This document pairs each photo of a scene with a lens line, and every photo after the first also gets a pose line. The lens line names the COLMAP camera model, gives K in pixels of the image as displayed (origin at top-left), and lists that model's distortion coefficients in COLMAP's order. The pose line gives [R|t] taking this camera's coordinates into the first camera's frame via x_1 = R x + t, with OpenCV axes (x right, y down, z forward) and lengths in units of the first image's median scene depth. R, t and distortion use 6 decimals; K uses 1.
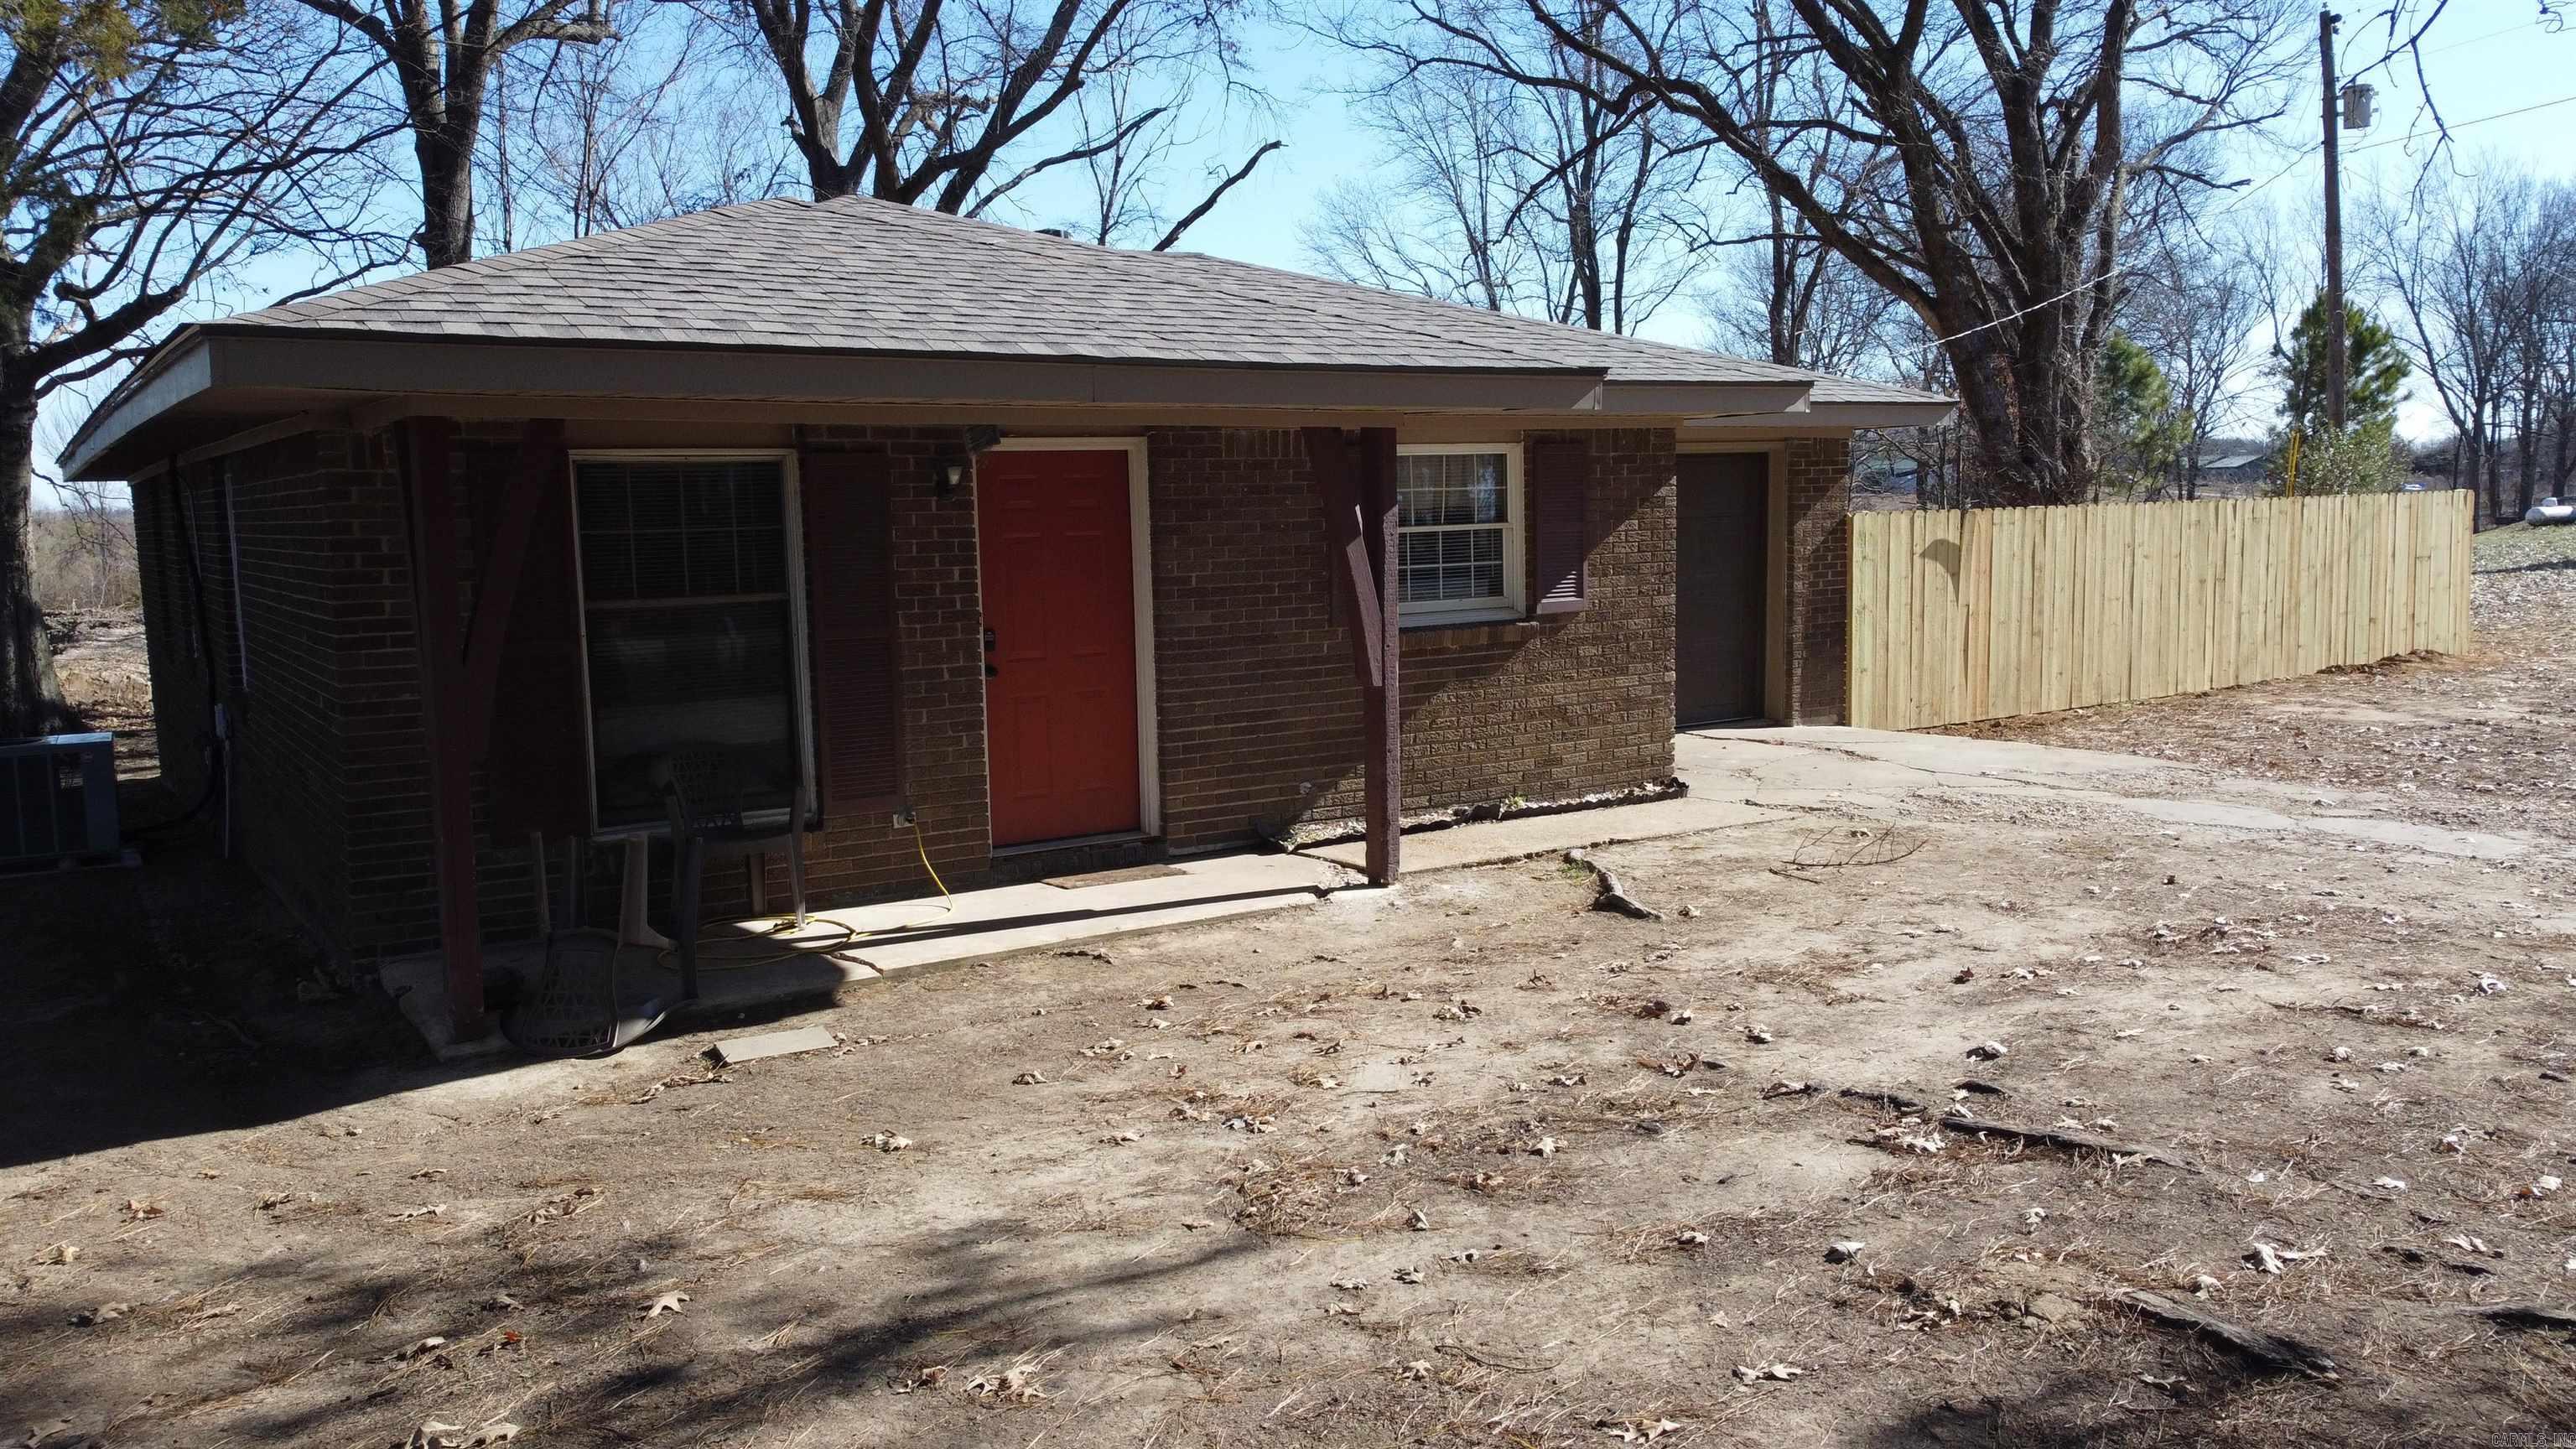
lens RADIAL K [[1958.0, 0, 1282.3], [0, 1958.0, 718.6], [0, 0, 1]] dist [0.012917, -0.017018]
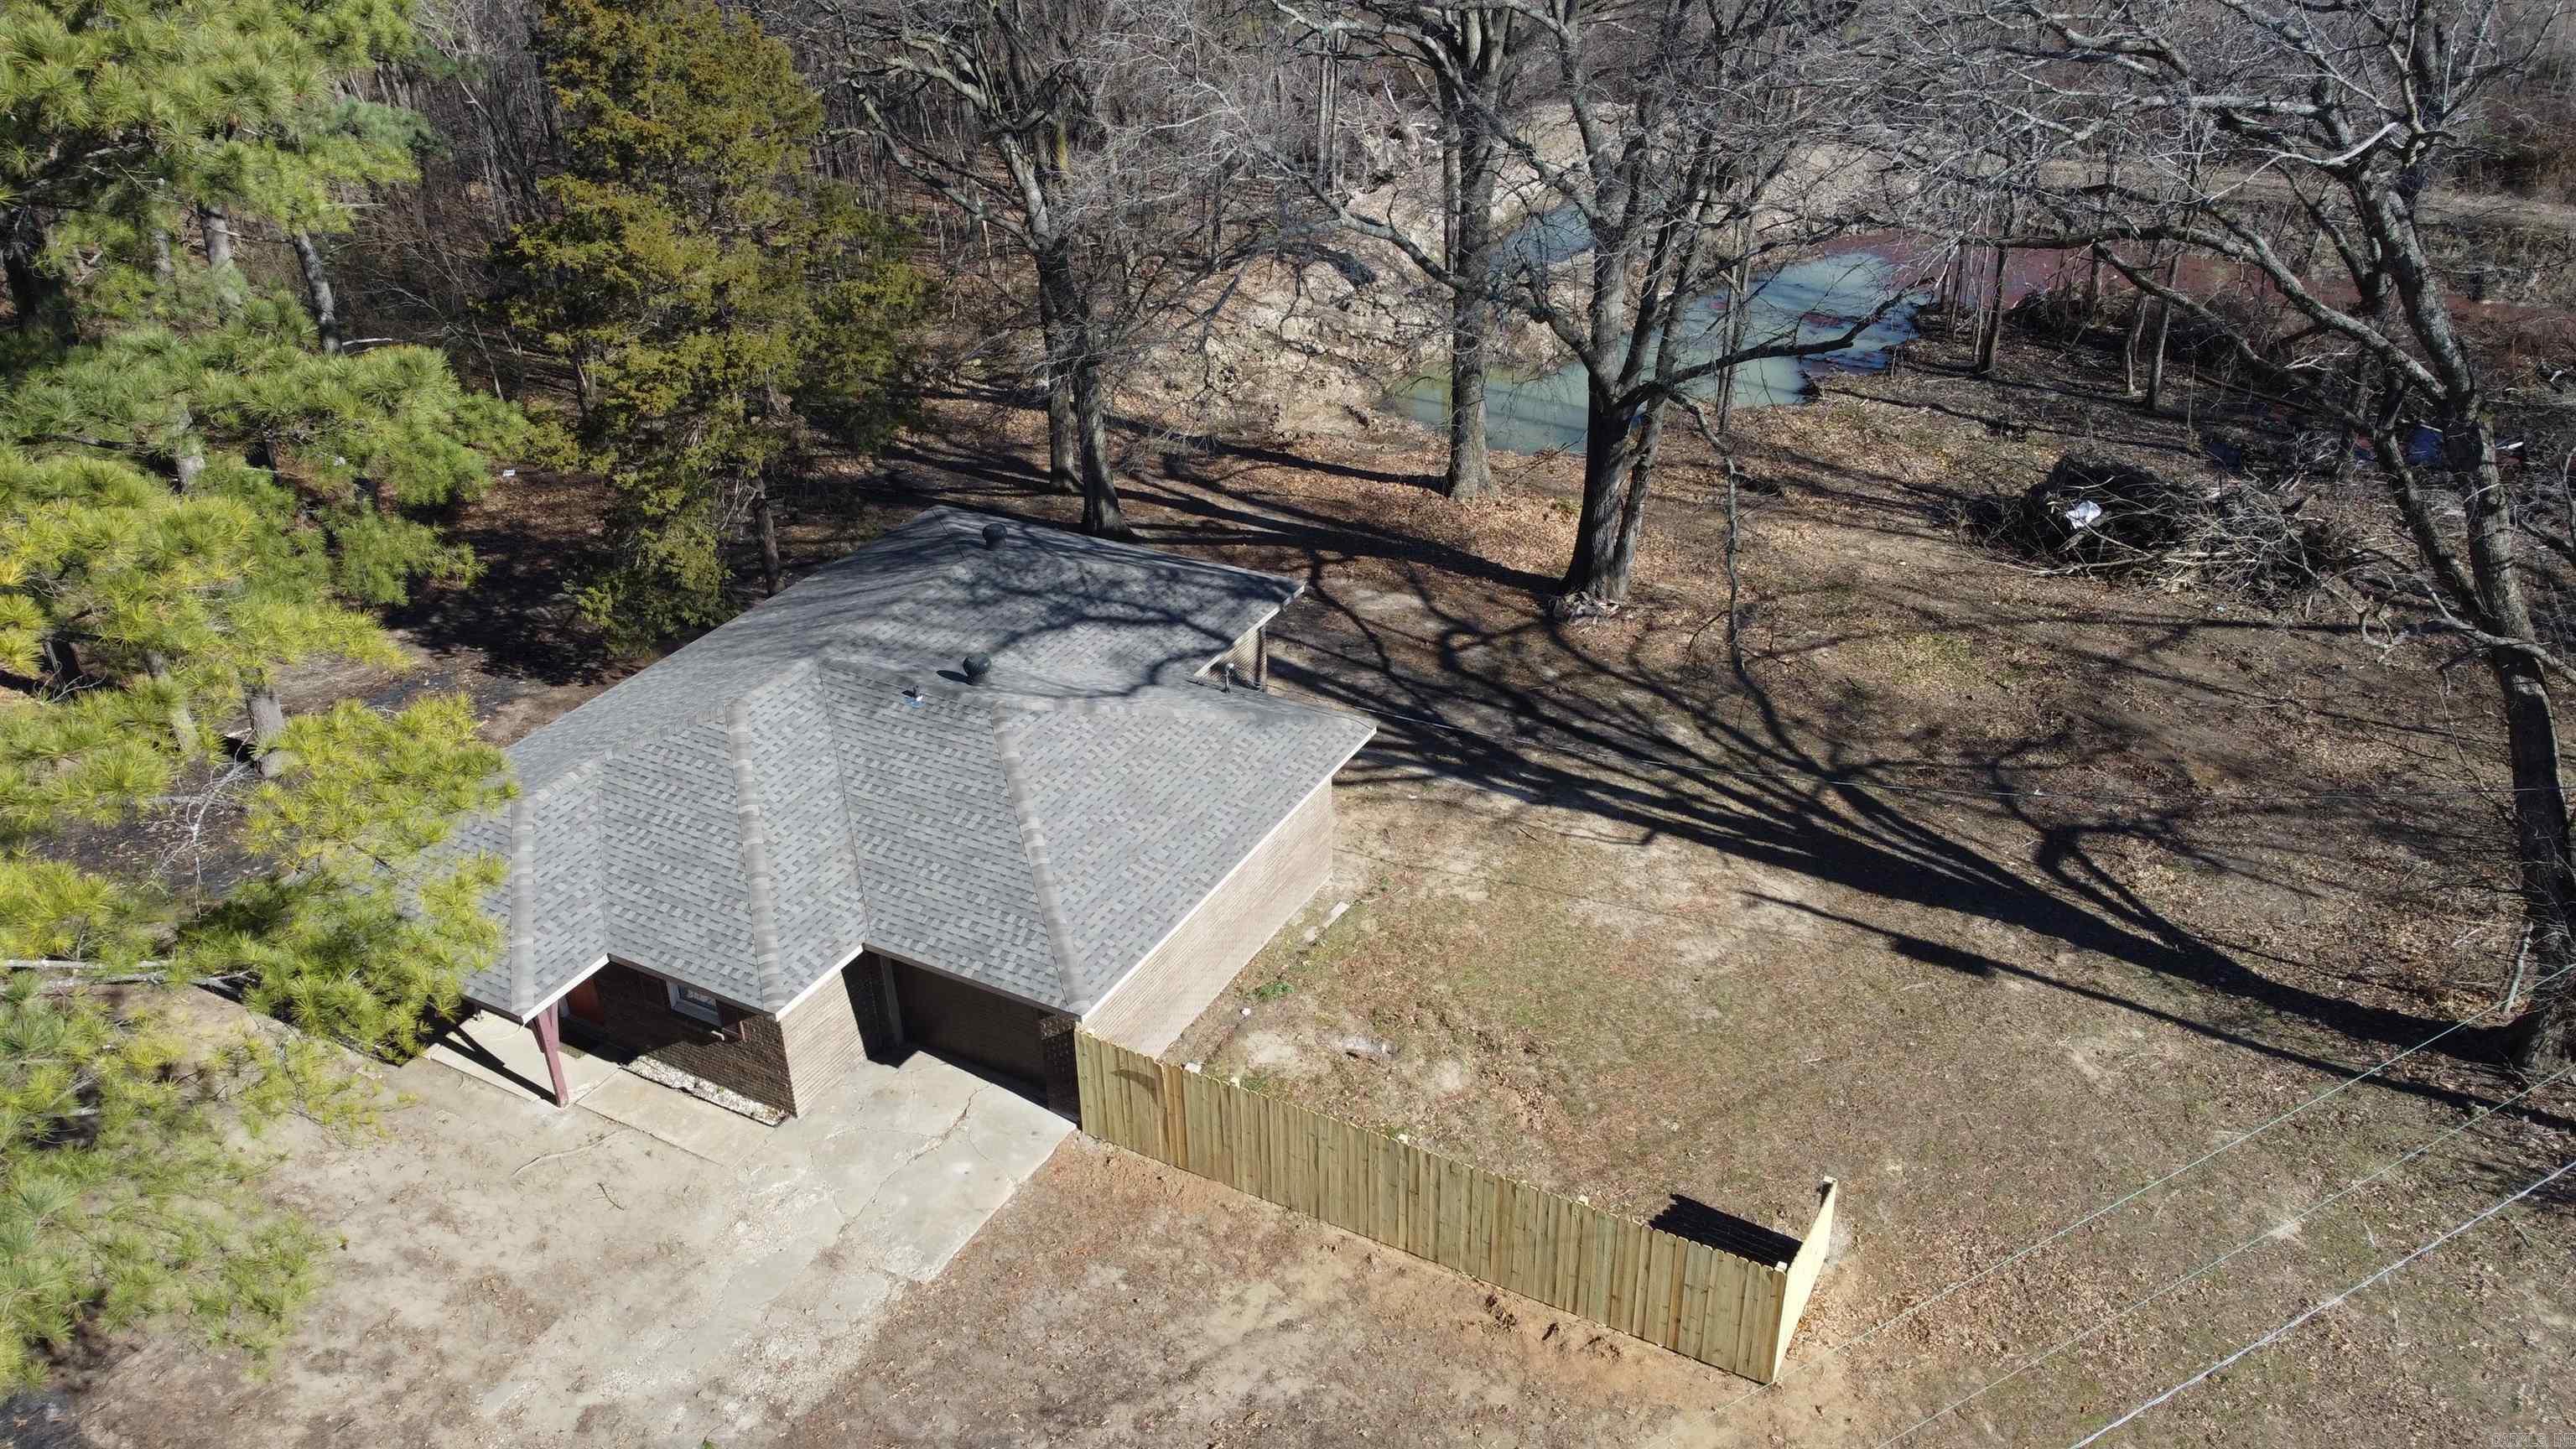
lens RADIAL K [[1958.0, 0, 1289.1], [0, 1958.0, 723.0], [0, 0, 1]] dist [0.012917, -0.017018]
pose [[0.474640, 0.438815, -0.762993, 1.576000], [-0.088942, 0.886335, 0.454423, -1.143577], [0.875674, -0.147825, 0.459719, 0.422278]]
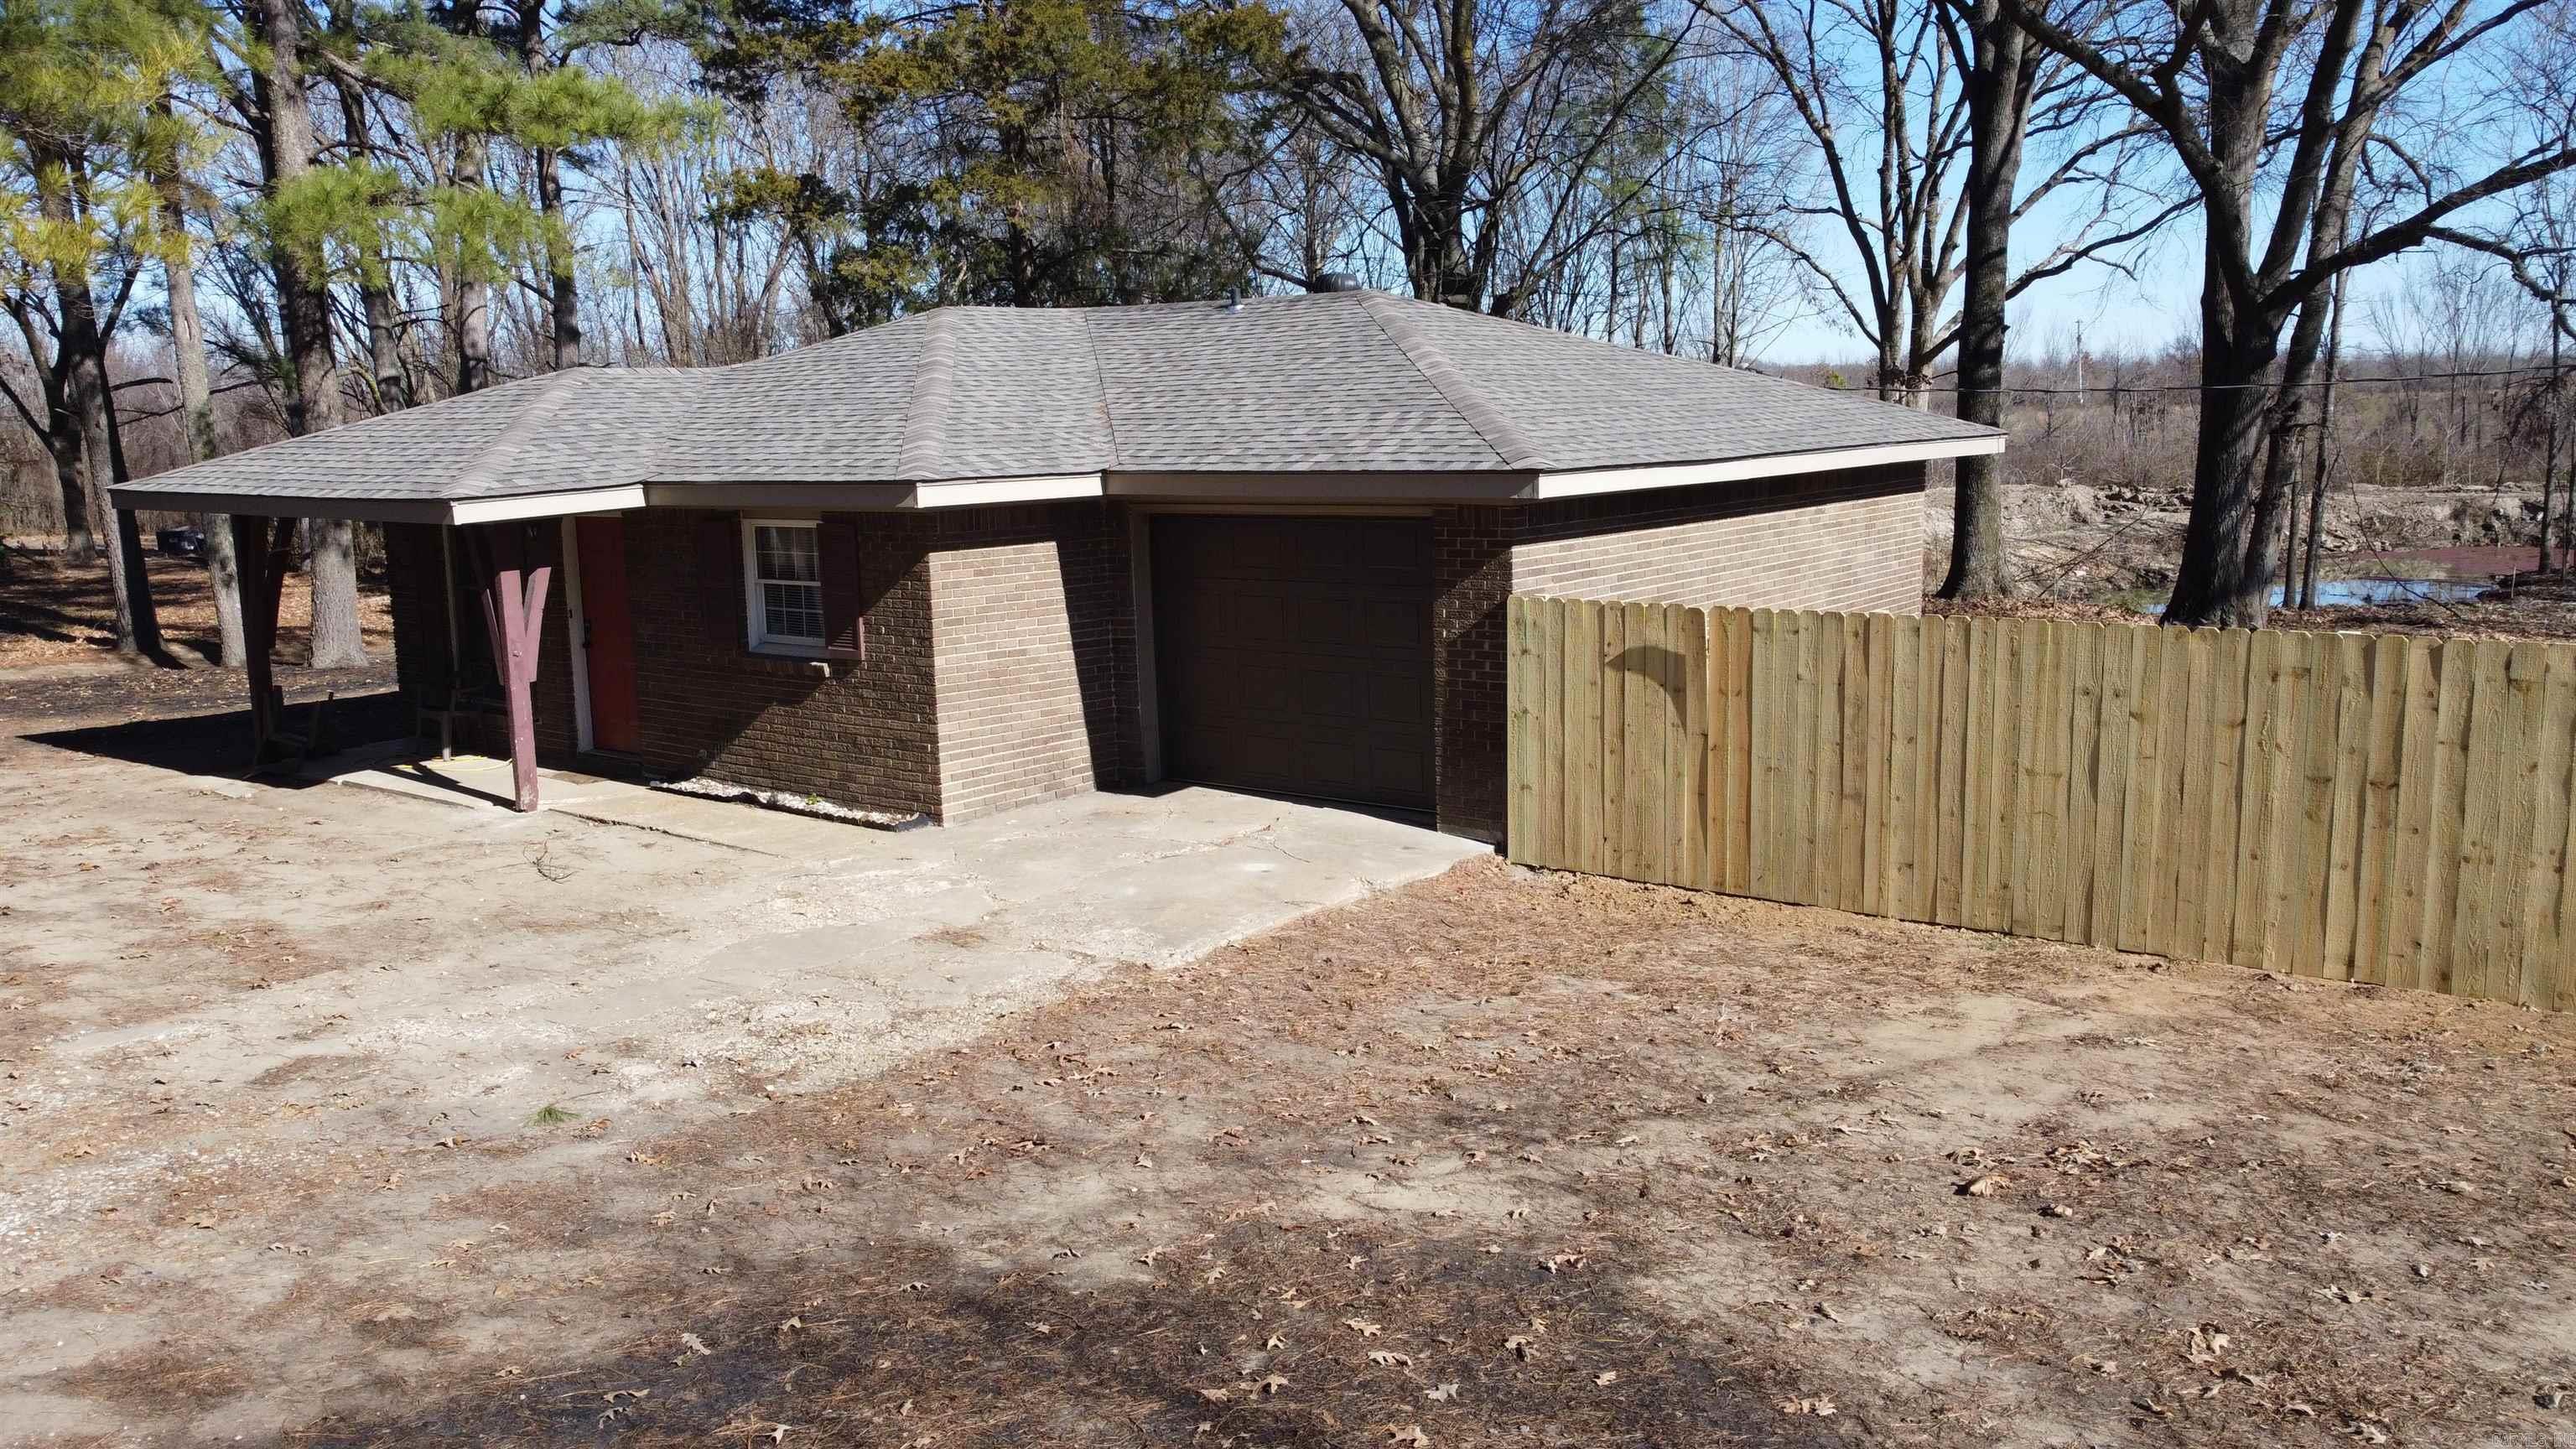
lens RADIAL K [[1958.0, 0, 1283.1], [0, 1958.0, 713.2], [0, 0, 1]] dist [0.012917, -0.017018]
pose [[0.323951, 0.162887, -0.931946, 1.044086], [-0.088798, 0.985953, 0.141459, -0.165471], [0.941897, 0.036929, 0.333865, 0.642197]]
